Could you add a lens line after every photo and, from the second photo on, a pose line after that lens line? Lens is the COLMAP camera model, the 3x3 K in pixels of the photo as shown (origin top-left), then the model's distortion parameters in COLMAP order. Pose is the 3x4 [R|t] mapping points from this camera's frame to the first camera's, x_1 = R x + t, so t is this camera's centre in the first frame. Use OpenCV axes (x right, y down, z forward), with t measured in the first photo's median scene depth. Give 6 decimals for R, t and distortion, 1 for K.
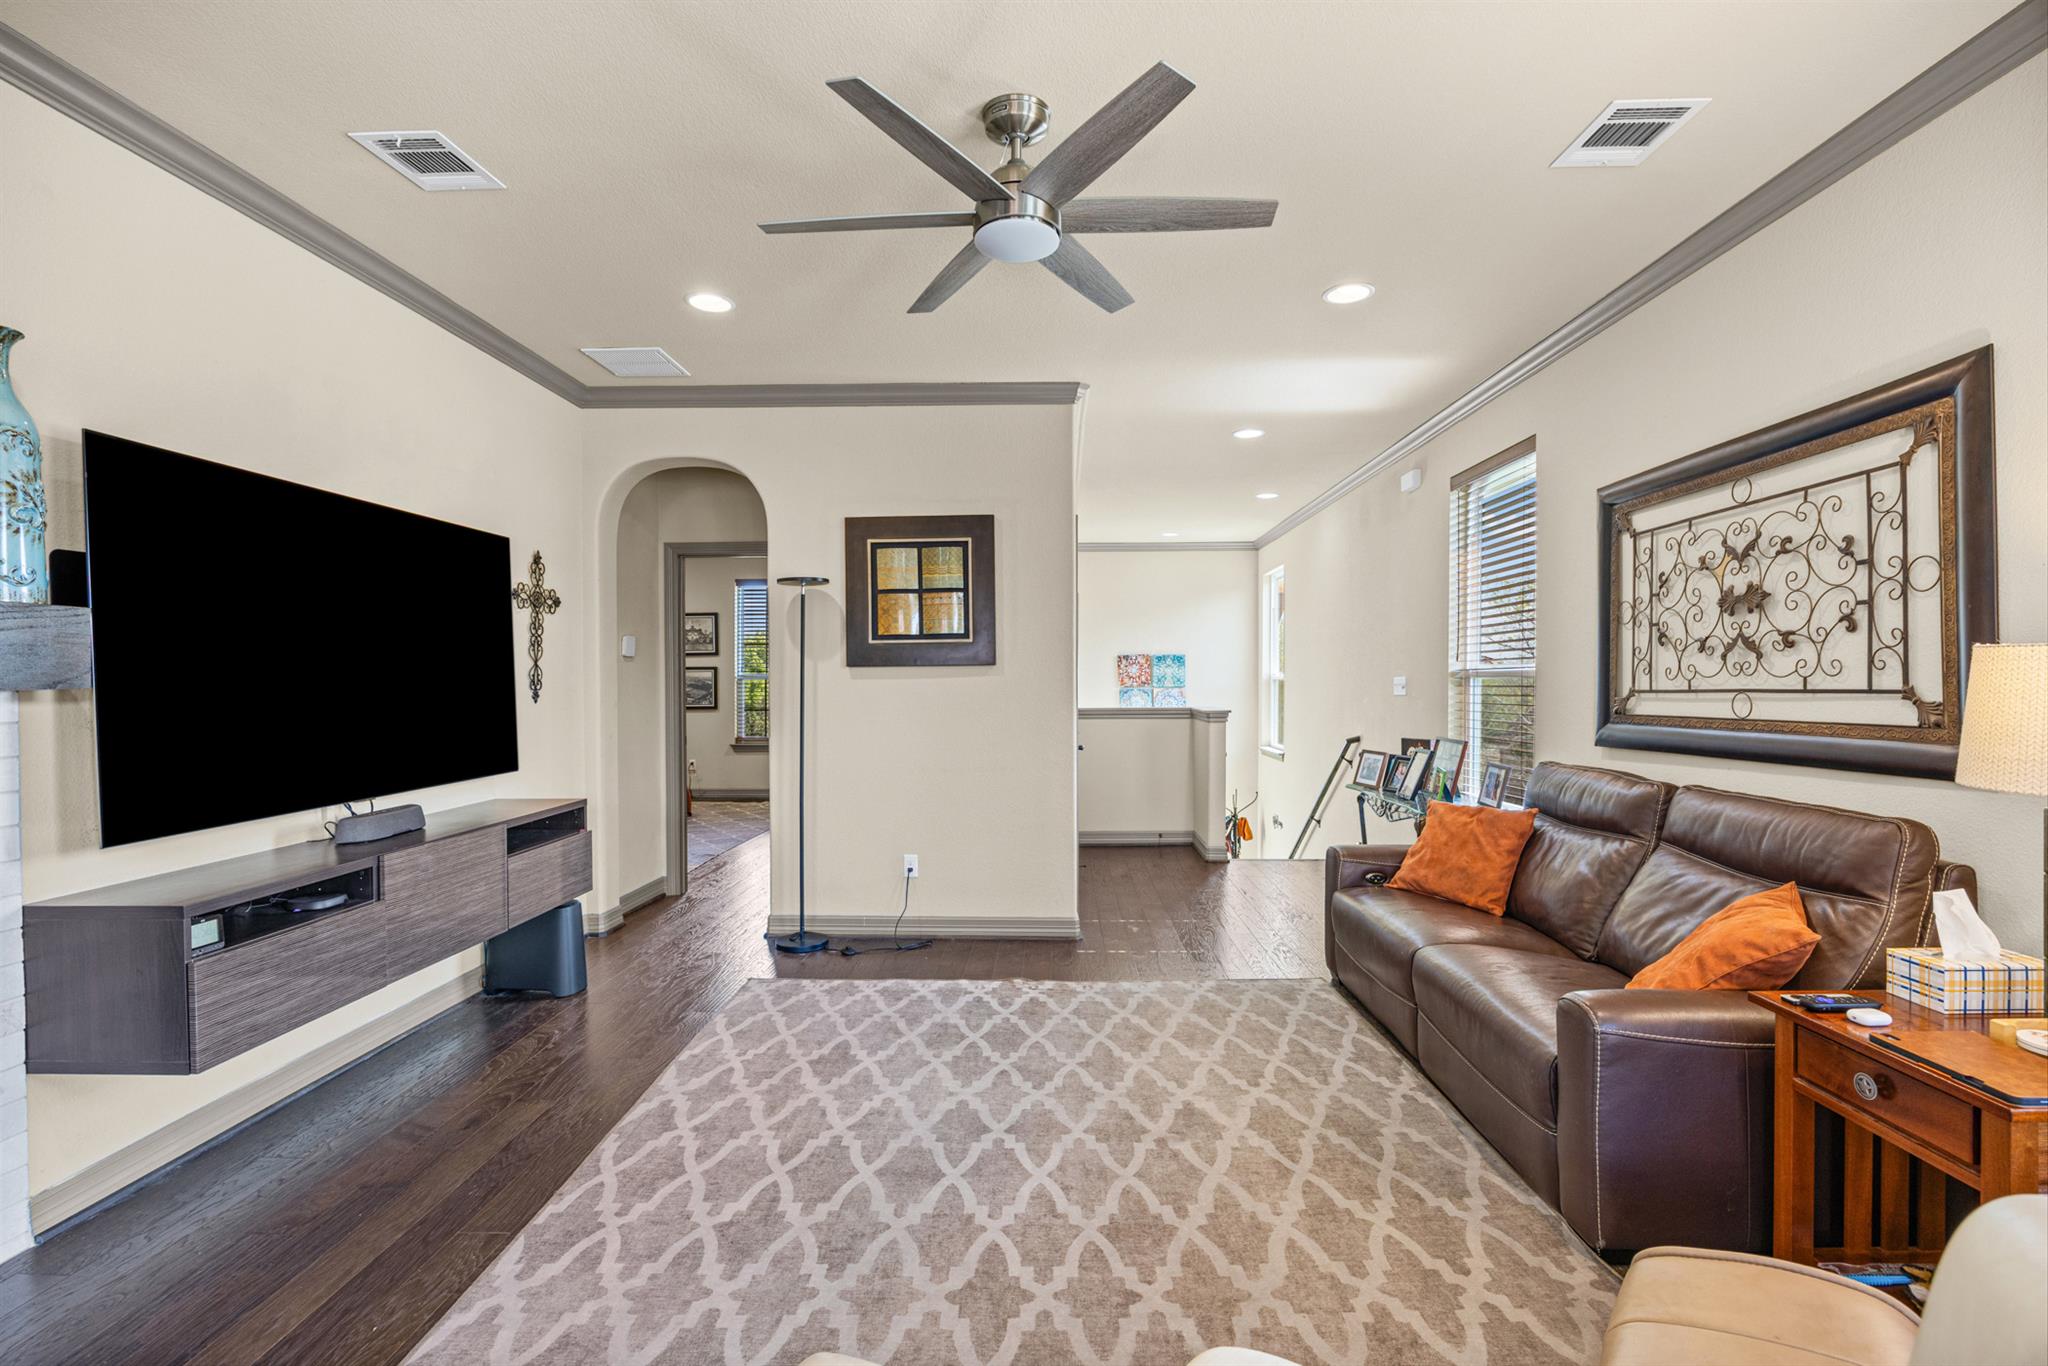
lens RADIAL K [[915.9, 0, 1023.9], [0, 915.9, 682.0], [0, 0, 1]] dist [-0.021278, 0.000787]
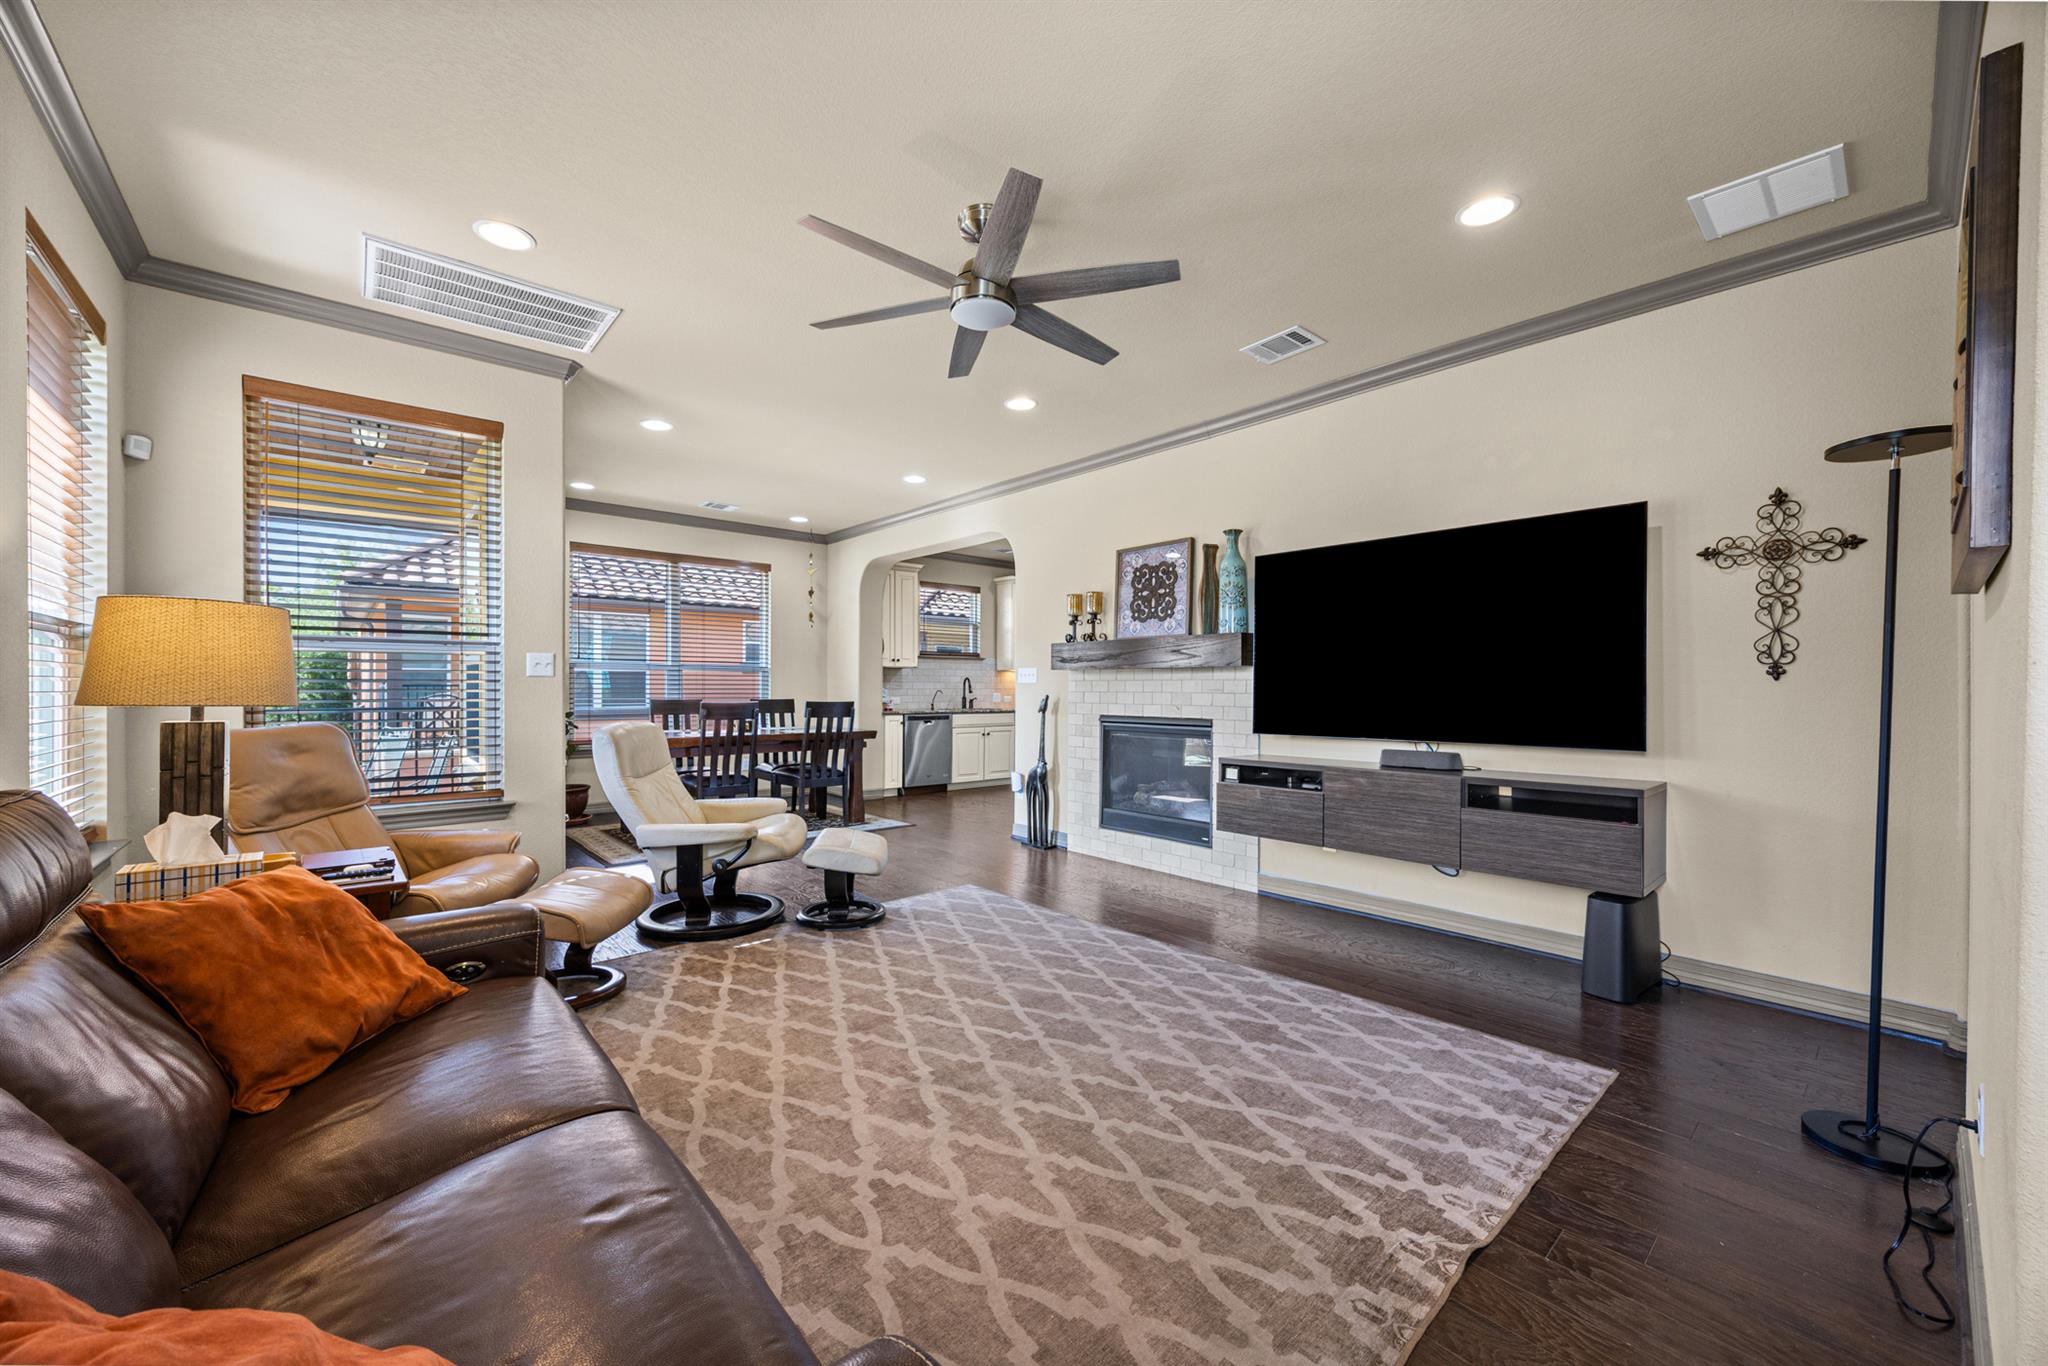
lens RADIAL K [[784.6, 0, 1032.2], [0, 784.6, 689.0], [0, 0, 1]] dist [-0.003231, 0.000112]
pose [[-0.724032, 0.001151, -0.689765, 0.546237], [-0.004705, 0.999967, 0.006608, 0.038822], [0.689750, 0.008030, -0.724003, 1.411280]]
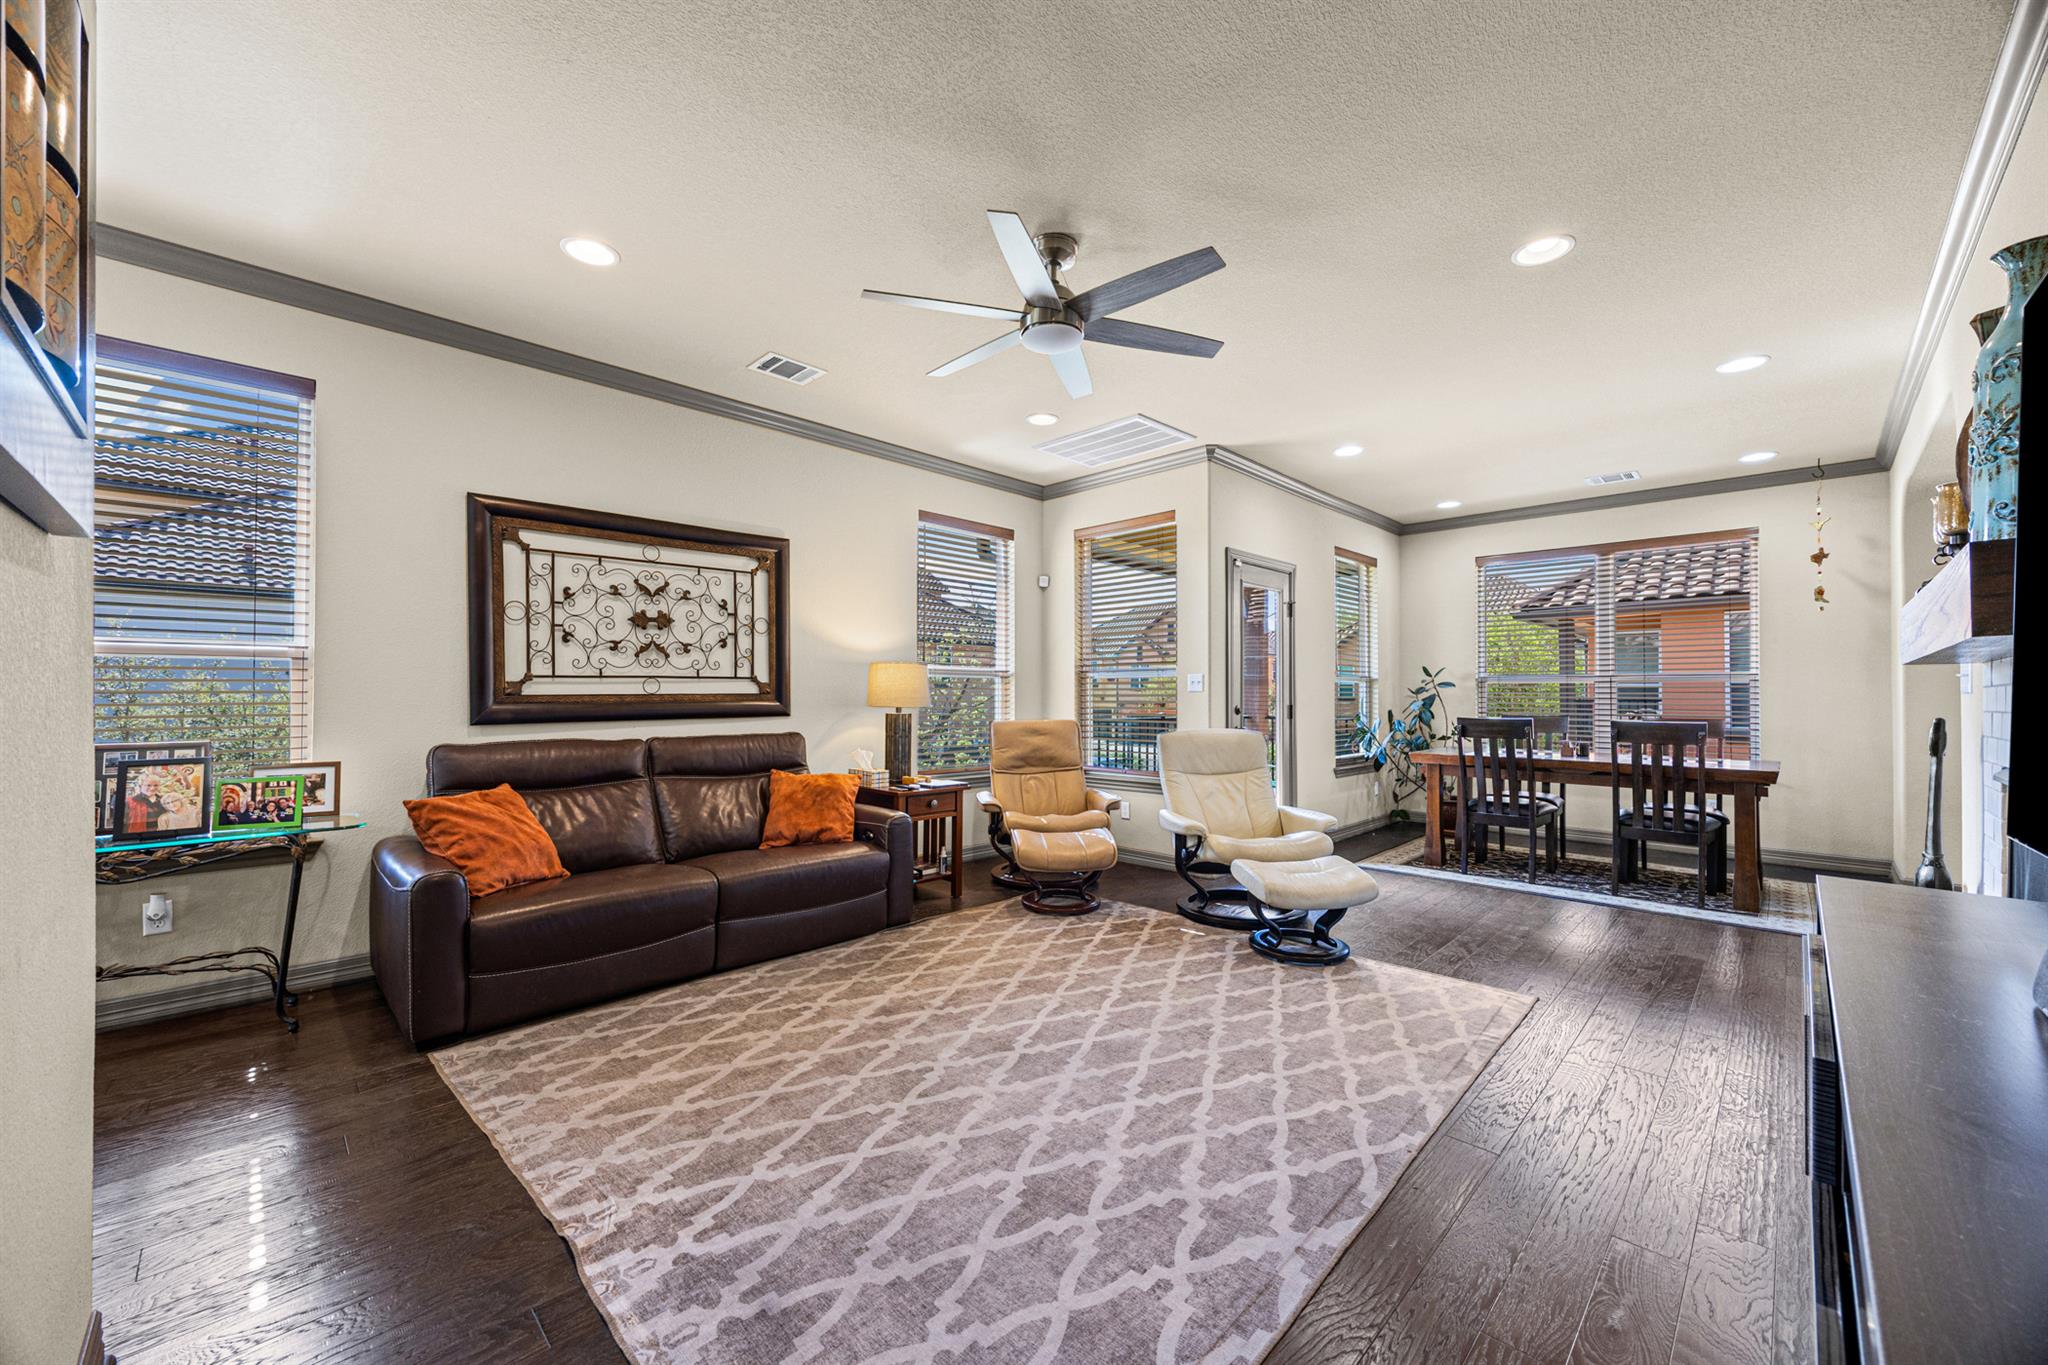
lens RADIAL K [[784.6, 0, 1020.0], [0, 784.6, 695.1], [0, 0, 1]] dist [-0.003231, 0.000112]
pose [[-0.729922, 0.001489, 0.683529, -0.580690], [0.000386, 0.999998, -0.001767, 0.040399], [-0.683530, -0.001026, -0.729921, 1.420062]]
